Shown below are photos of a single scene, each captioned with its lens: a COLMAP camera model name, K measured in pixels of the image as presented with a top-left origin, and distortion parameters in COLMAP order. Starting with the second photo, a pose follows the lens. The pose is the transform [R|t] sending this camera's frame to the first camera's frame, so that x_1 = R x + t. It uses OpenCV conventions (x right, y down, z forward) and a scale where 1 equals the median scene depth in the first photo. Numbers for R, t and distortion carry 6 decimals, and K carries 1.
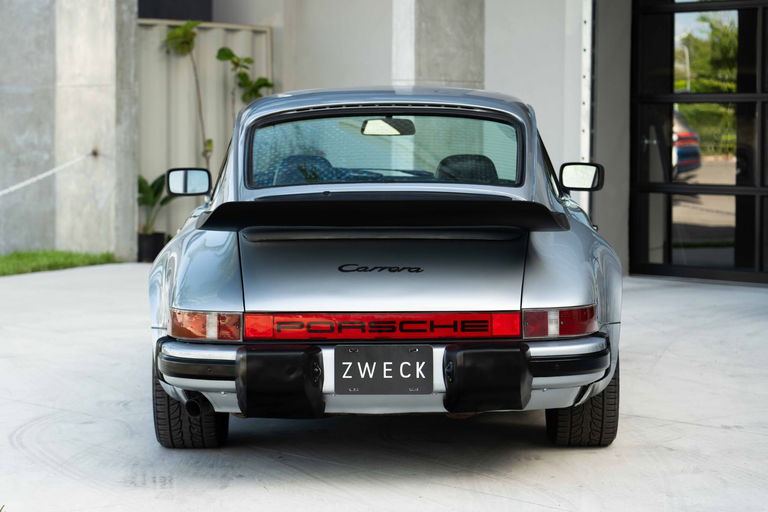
lens RADIAL K [[2127.2, 0, 384.0], [0, 2127.2, 256.0], [0, 0, 1]] dist [0.058652, -0.054110]
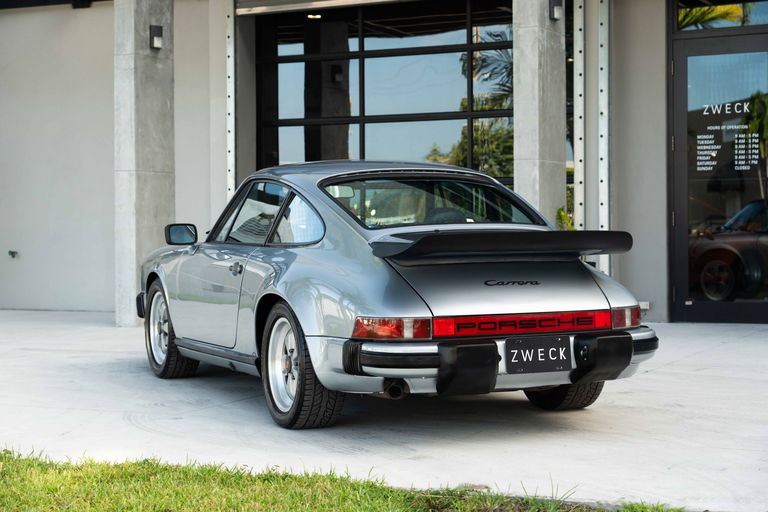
lens RADIAL K [[1495.9, 0, 384.0], [0, 1495.9, 256.0], [0, 0, 1]] dist [0.011183, 0.330690]
pose [[0.916606, -0.018255, 0.399375, -0.464412], [0.034535, 0.998838, -0.033605, 0.018339], [-0.398298, 0.044595, 0.916172, 0.145968]]
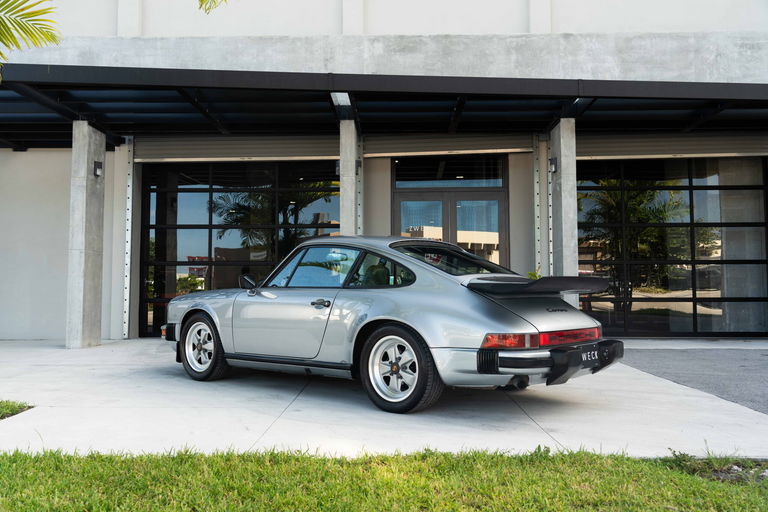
lens RADIAL K [[677.4, 0, 384.0], [0, 677.4, 256.0], [0, 0, 1]] dist [0.009510, 0.005053]
pose [[0.657023, 0.041059, 0.752751, -0.637210], [0.047427, 0.994286, -0.095630, 0.008630], [-0.752377, 0.098532, 0.651322, 0.680506]]
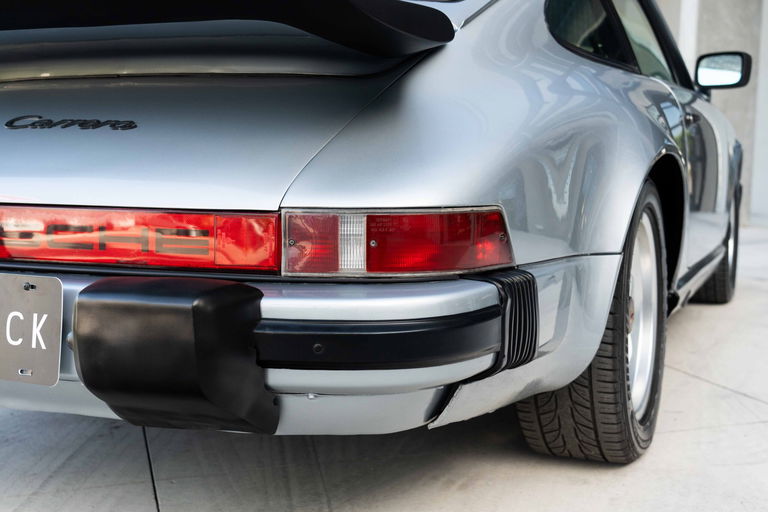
lens RADIAL K [[970.3, 0, 384.0], [0, 970.3, 256.0], [0, 0, 1]] dist [0.043140, 0.004939]
pose [[0.919345, 0.050364, -0.390217, 0.161556], [-0.033916, 0.998226, 0.048931, 0.023995], [0.391989, -0.031750, 0.919422, 0.813381]]
